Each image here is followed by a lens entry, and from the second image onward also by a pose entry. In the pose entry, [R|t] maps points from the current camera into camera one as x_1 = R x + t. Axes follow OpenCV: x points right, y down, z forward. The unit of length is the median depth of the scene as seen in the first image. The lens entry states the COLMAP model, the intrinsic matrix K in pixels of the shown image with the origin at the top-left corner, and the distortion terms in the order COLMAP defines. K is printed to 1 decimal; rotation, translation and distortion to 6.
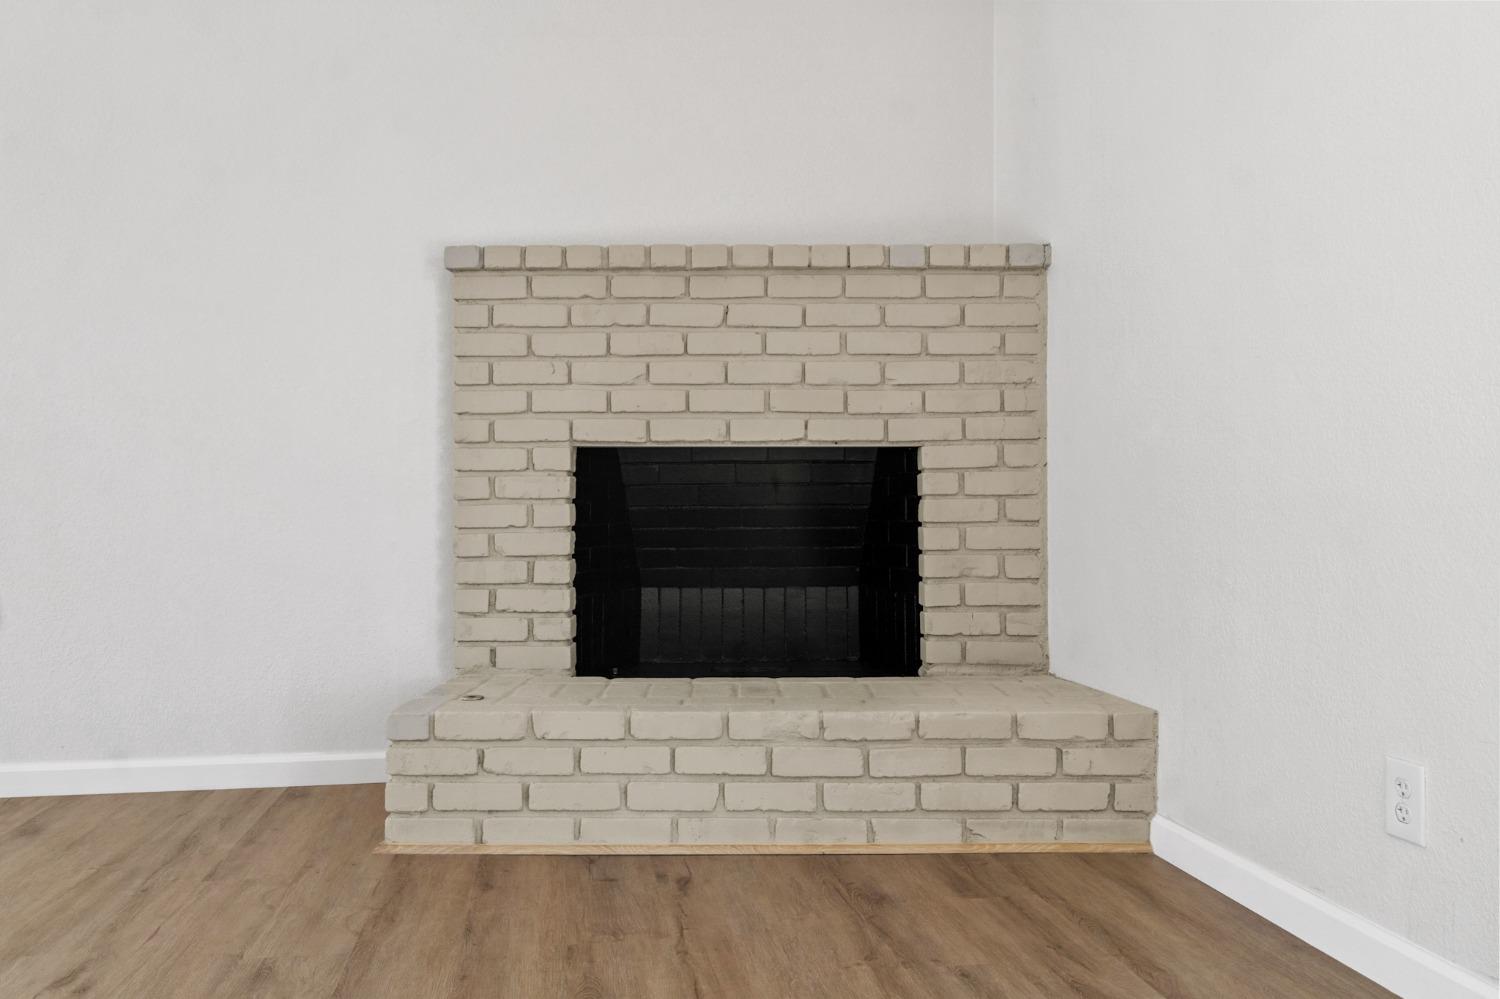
lens RADIAL K [[1149.4, 0, 744.9], [0, 1149.4, 494.7], [0, 0, 1]] dist [0.005569, 0.000299]
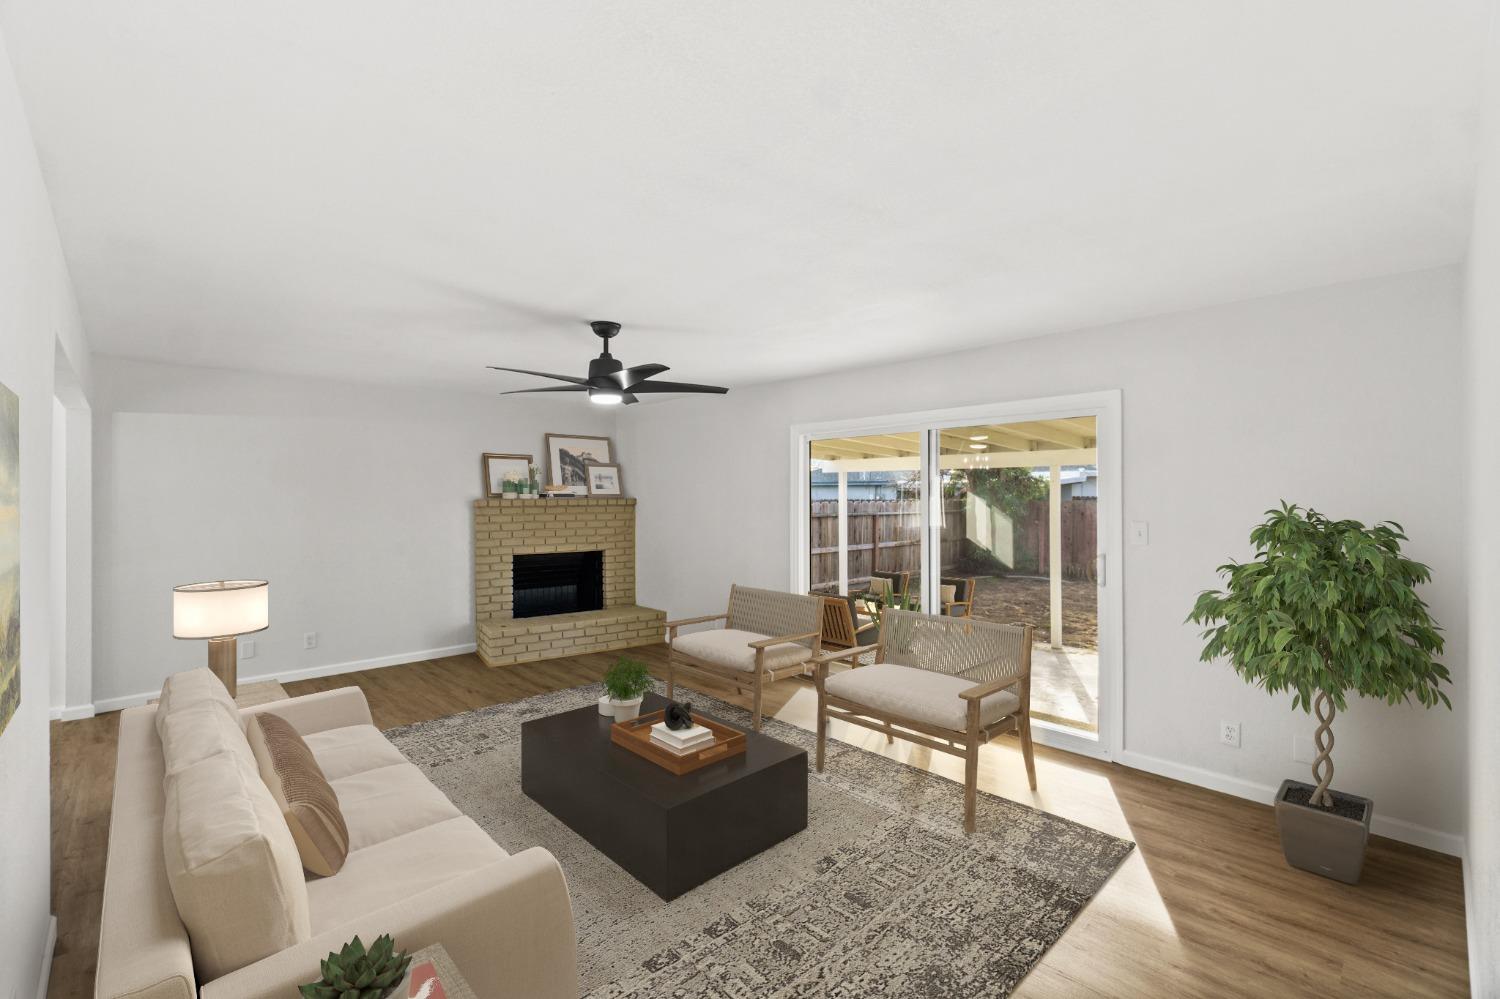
lens RADIAL K [[657.2, 0, 745.2], [0, 657.2, 497.2], [0, 0, 1]] dist [-0.003035, -0.000163]
pose [[0.834554, -0.006259, 0.550890, -0.680150], [0.004407, 0.999979, 0.004686, -0.231527], [-0.550908, -0.001483, 0.834564, -1.127774]]
